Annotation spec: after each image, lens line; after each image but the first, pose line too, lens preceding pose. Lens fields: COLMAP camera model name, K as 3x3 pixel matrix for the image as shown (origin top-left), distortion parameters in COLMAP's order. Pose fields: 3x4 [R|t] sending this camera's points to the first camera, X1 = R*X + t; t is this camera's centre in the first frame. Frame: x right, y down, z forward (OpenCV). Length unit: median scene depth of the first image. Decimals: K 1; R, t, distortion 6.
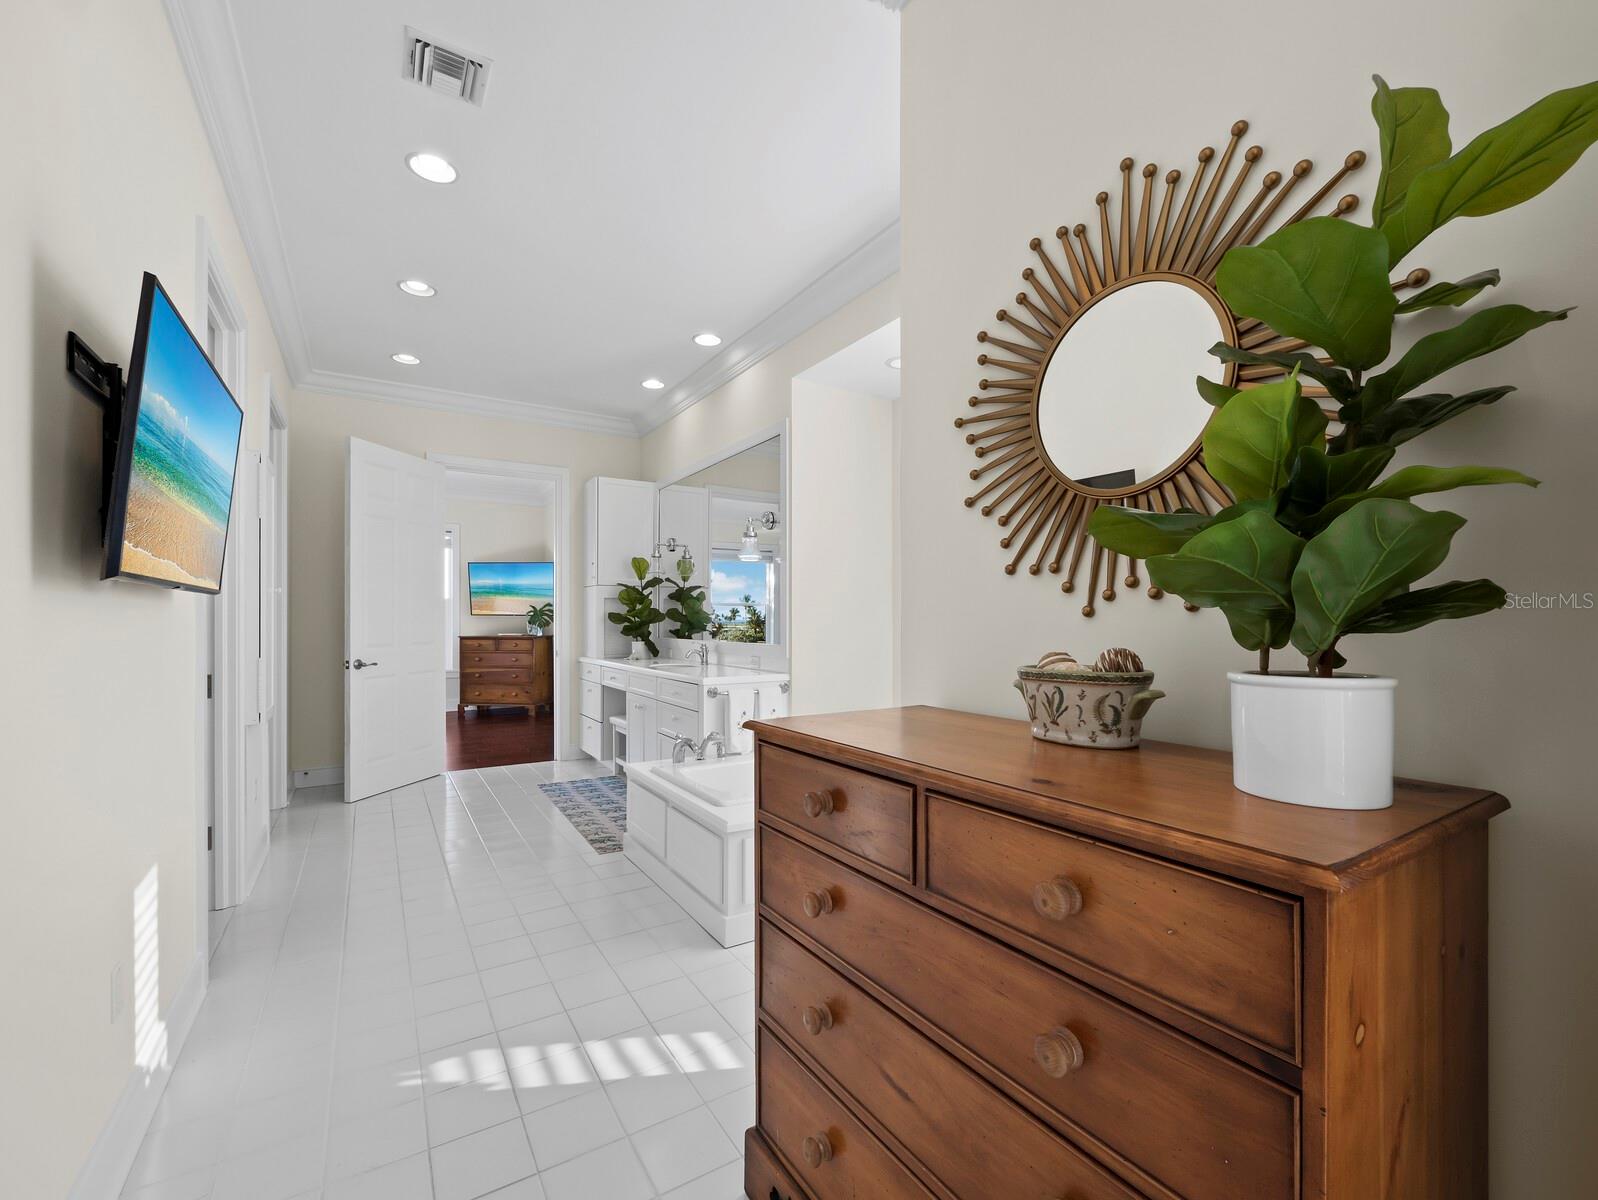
lens RADIAL K [[671.8, 0, 784.6], [0, 671.8, 618.8], [0, 0, 1]] dist [0.004680, -0.000052]
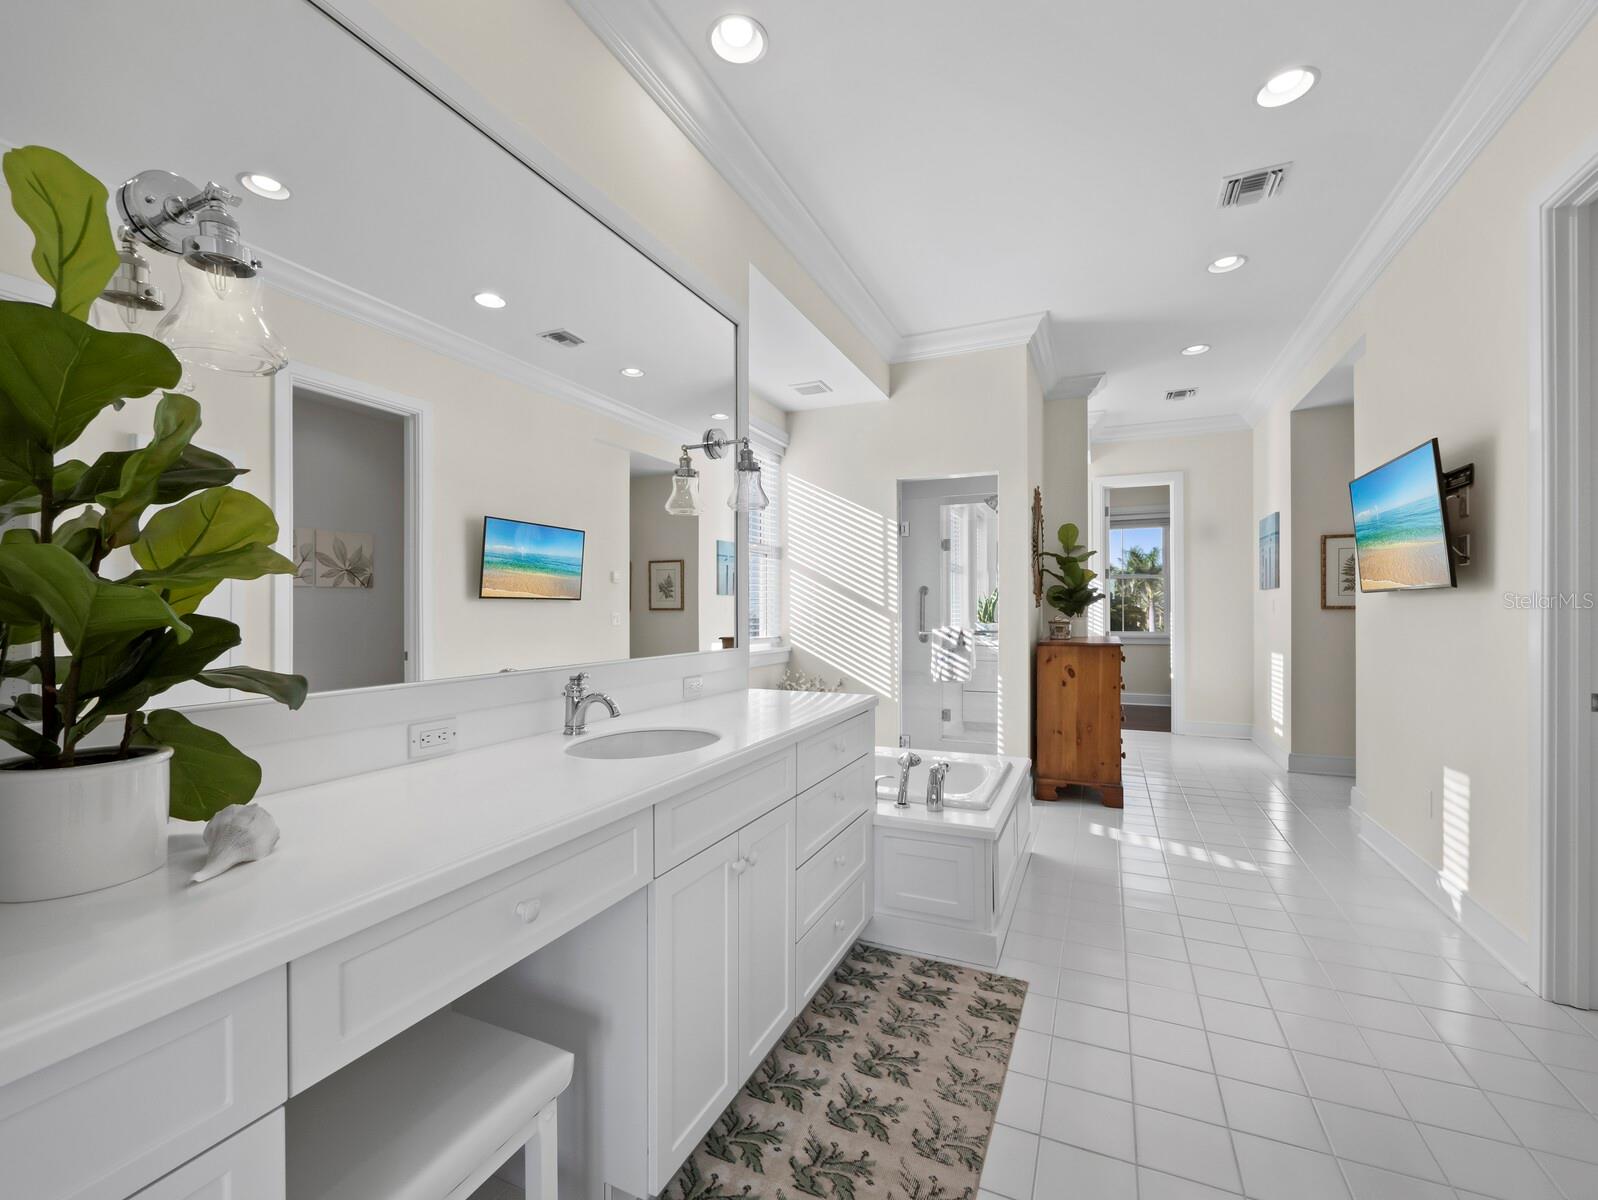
lens RADIAL K [[671.8, 0, 798.2], [0, 671.8, 605.5], [0, 0, 1]] dist [0.004680, -0.000052]
pose [[-0.554120, 0.001917, 0.832435, -0.442708], [0.006886, 0.999974, 0.002281, -0.003163], [-0.832408, 0.006996, -0.554118, 0.992820]]
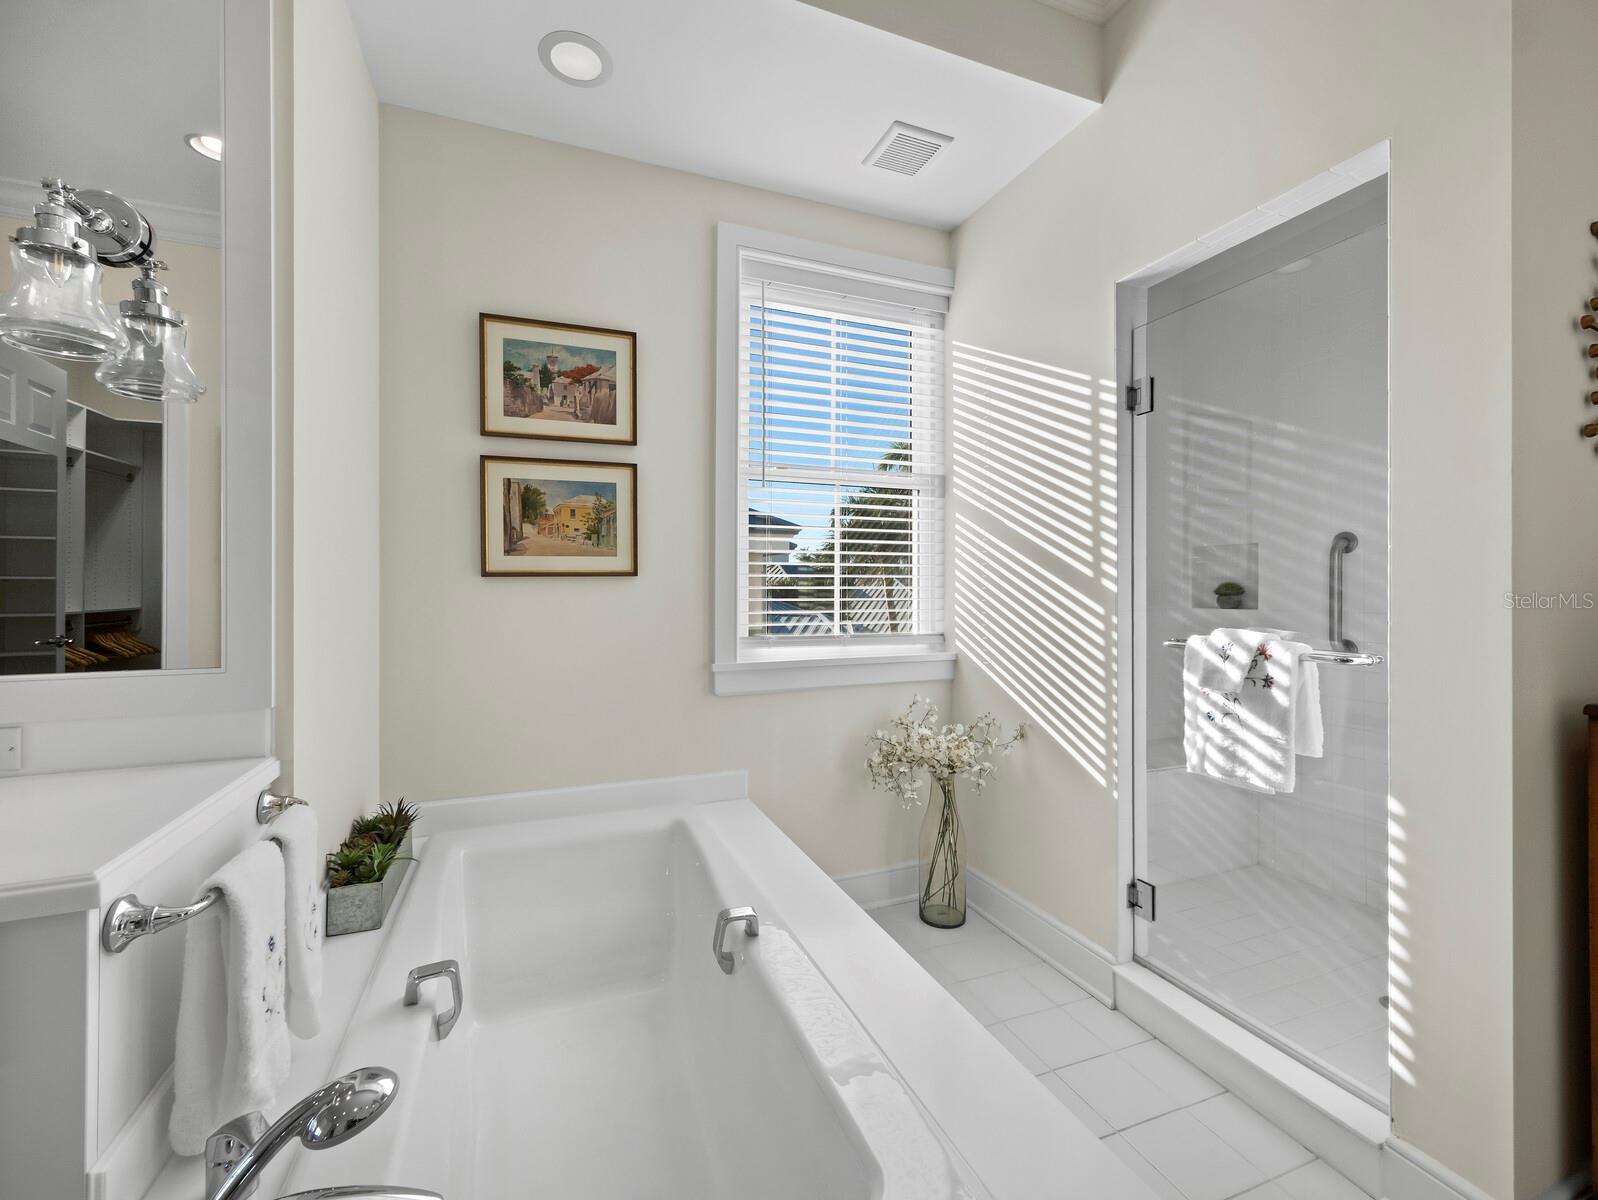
lens RADIAL K [[671.8, 0, 797.5], [0, 671.8, 584.5], [0, 0, 1]] dist [0.004680, -0.000052]
pose [[0.181071, 0.004104, 0.983462, -0.259069], [0.002141, 0.999987, -0.004567, 0.003421], [-0.983468, 0.002933, 0.181060, 0.641547]]
